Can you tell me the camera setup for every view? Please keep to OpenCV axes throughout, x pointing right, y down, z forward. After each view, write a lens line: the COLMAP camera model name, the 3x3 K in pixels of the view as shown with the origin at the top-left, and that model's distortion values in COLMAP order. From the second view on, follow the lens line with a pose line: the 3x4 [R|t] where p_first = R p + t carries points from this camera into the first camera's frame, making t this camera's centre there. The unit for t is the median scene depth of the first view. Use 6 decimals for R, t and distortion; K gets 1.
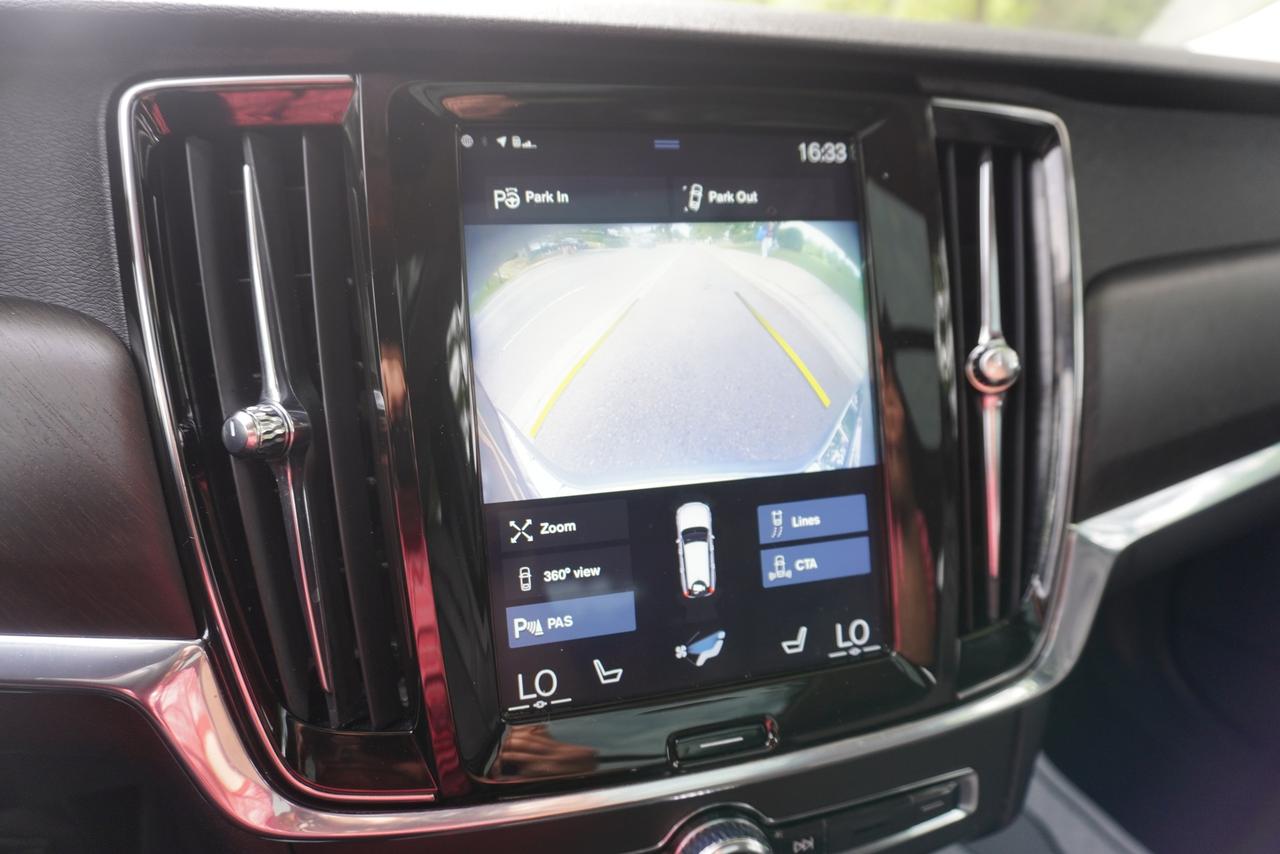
lens RADIAL K [[853.6, 0, 645.5], [0, 853.6, 419.6], [0, 0, 1]] dist [-0.042859, 0.024274]
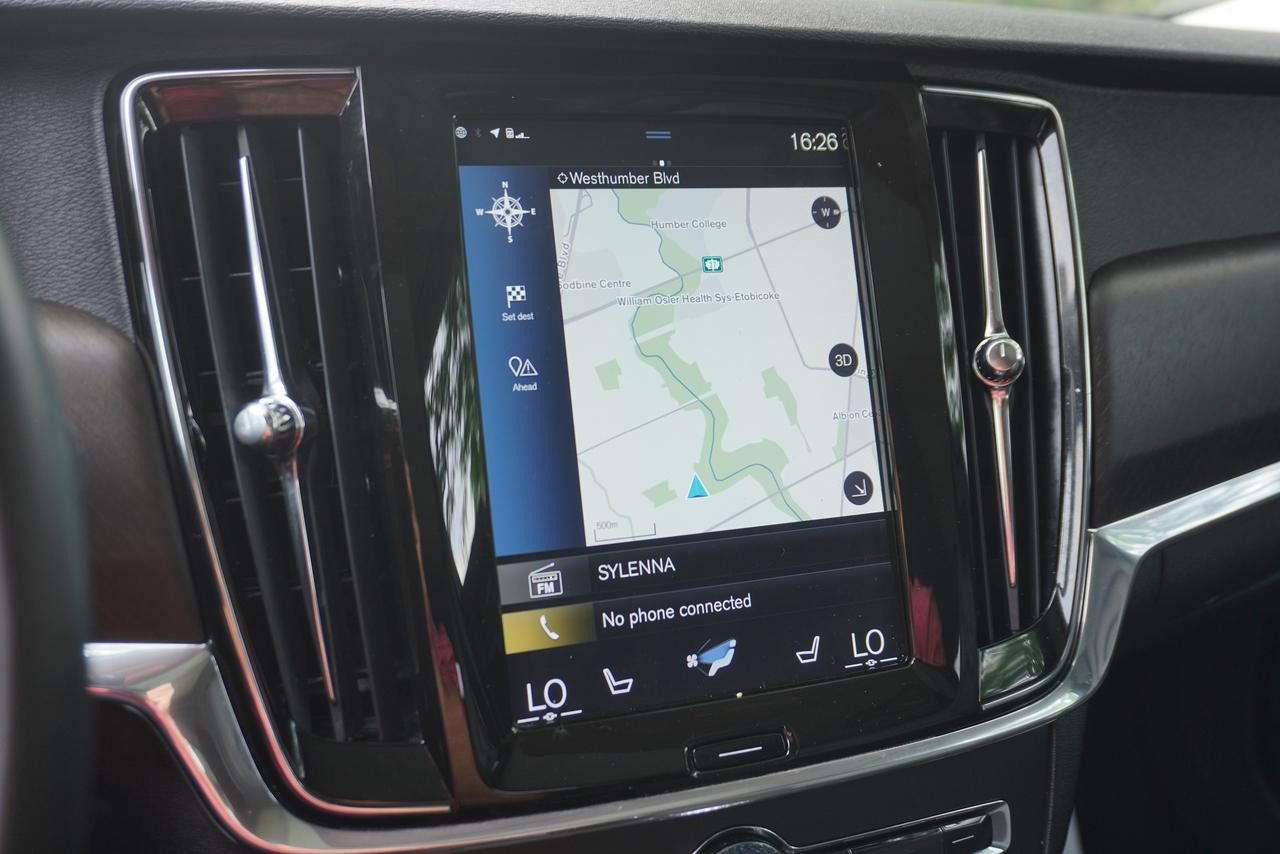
lens RADIAL K [[1316.2, 0, 636.2], [0, 1316.2, 430.3], [0, 0, 1]] dist [-0.021131, 0.000000]
pose [[0.994789, -0.025073, 0.098828, -0.160763], [0.033071, 0.996235, -0.080136, 0.135223], [-0.096446, 0.082987, 0.991873, -0.471033]]
